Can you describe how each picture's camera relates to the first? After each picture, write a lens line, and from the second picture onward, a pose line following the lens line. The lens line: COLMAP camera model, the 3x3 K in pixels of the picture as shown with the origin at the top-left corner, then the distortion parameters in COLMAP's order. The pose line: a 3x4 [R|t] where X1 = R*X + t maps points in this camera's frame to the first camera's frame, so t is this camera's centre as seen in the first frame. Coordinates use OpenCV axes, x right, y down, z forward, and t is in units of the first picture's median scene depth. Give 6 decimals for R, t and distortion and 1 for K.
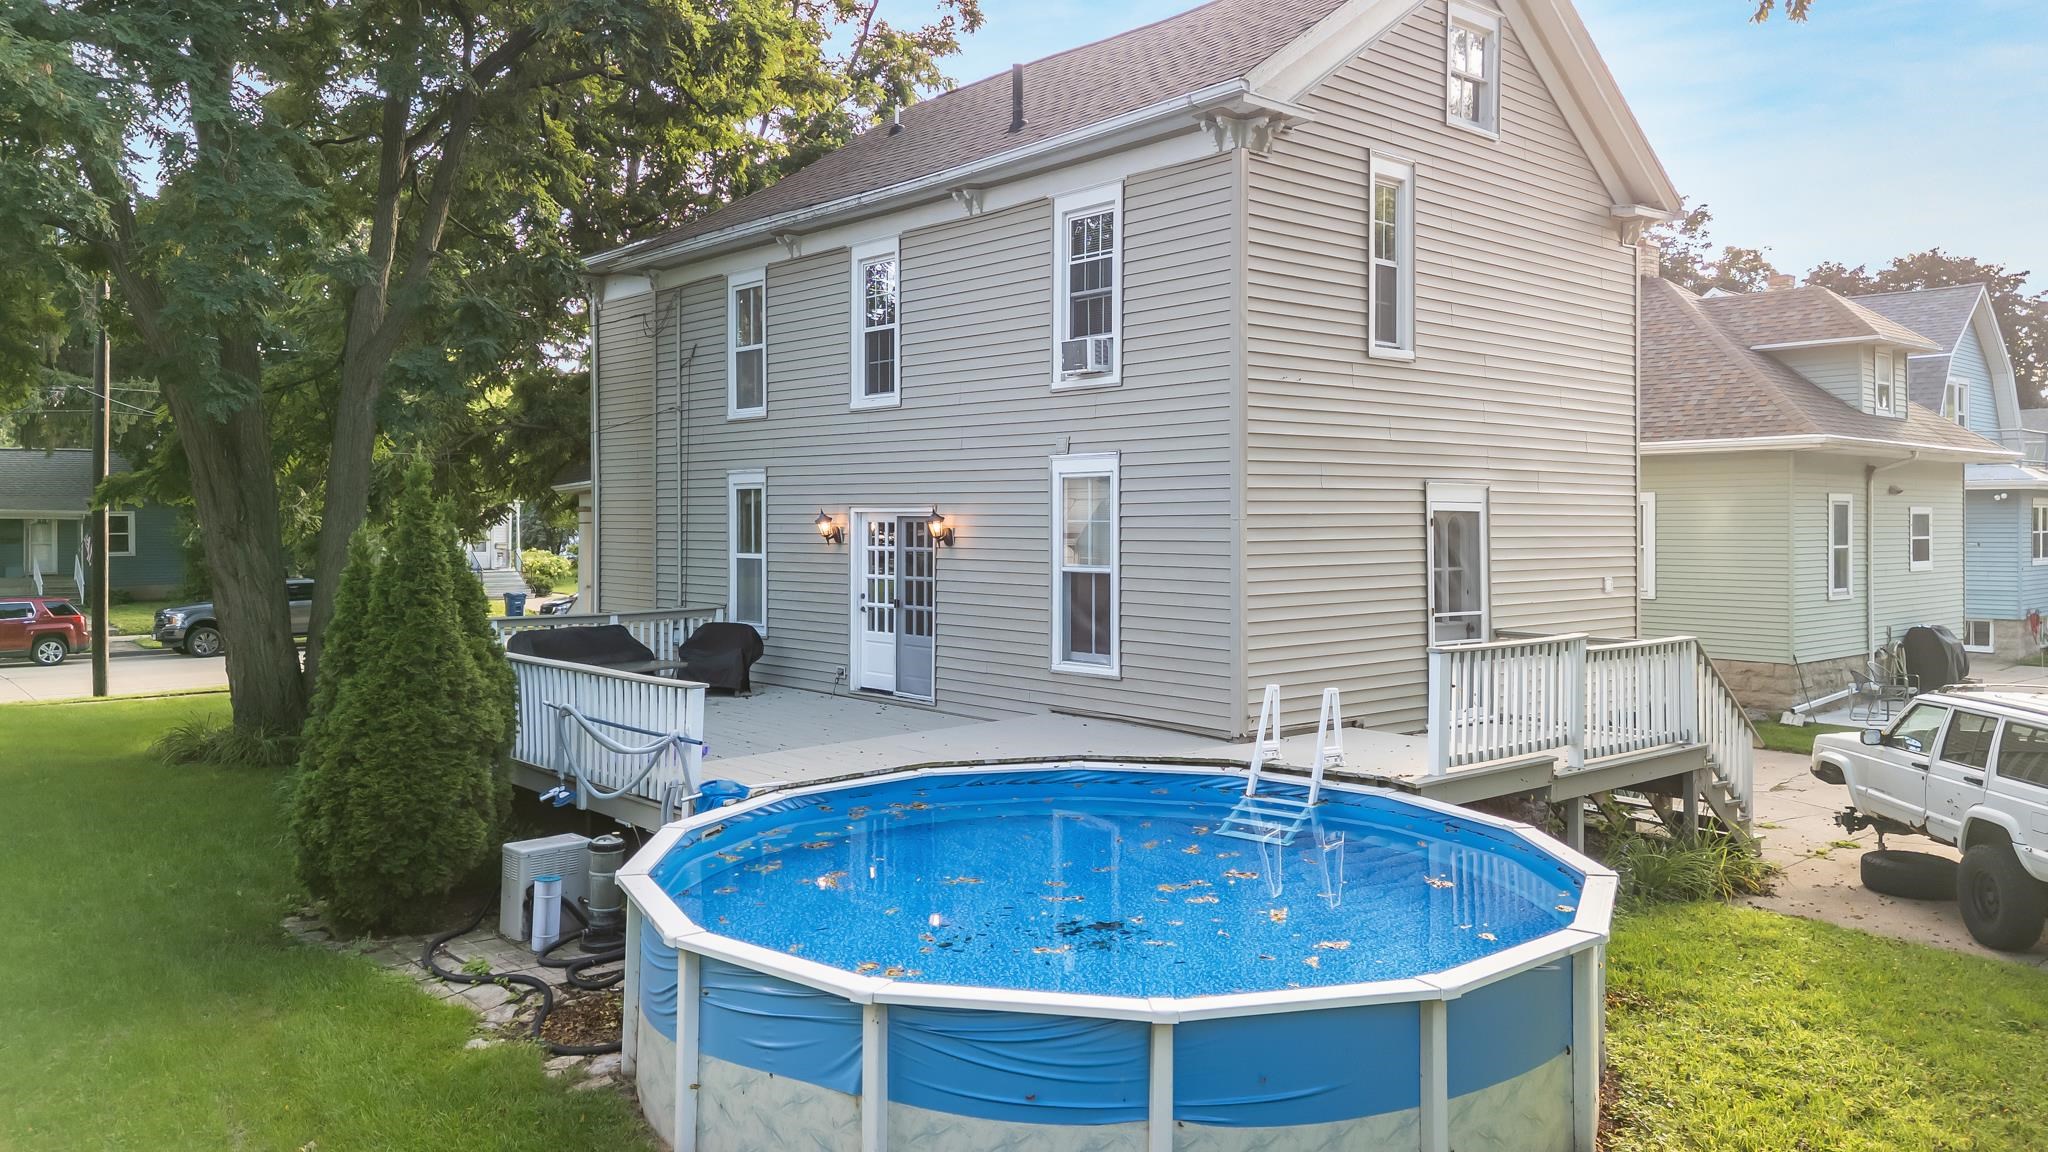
lens RADIAL K [[1442.3, 0, 1031.0], [0, 1442.3, 560.5], [0, 0, 1]] dist [0.081369, -0.013821]
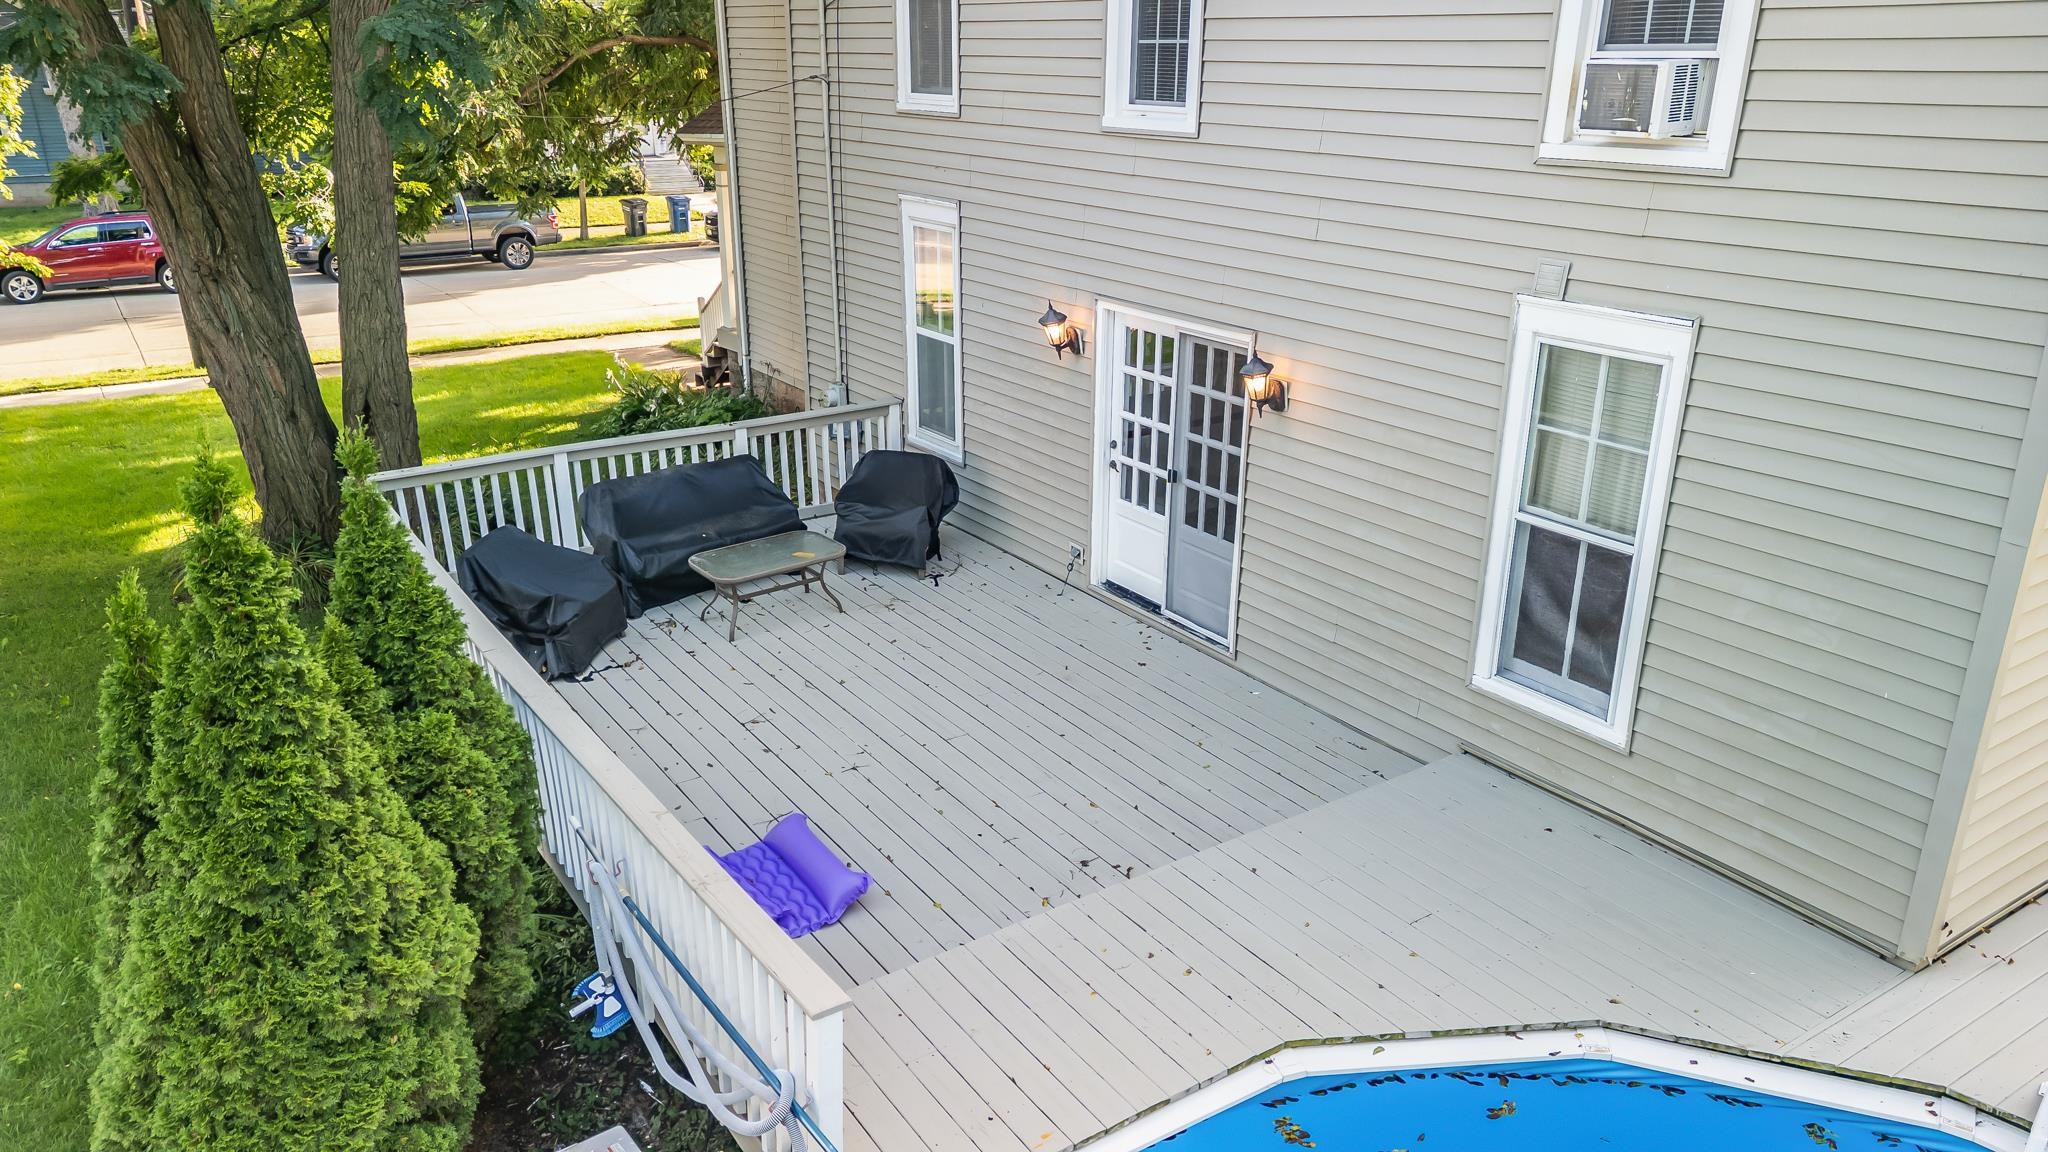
lens RADIAL K [[1442.3, 0, 1023.7], [0, 1442.3, 591.7], [0, 0, 1]] dist [0.081369, -0.013821]
pose [[0.990942, 0.047988, -0.125427, -0.075092], [-0.004981, 0.946467, 0.322762, -0.117924], [0.134201, -0.319214, 0.938133, 0.397003]]
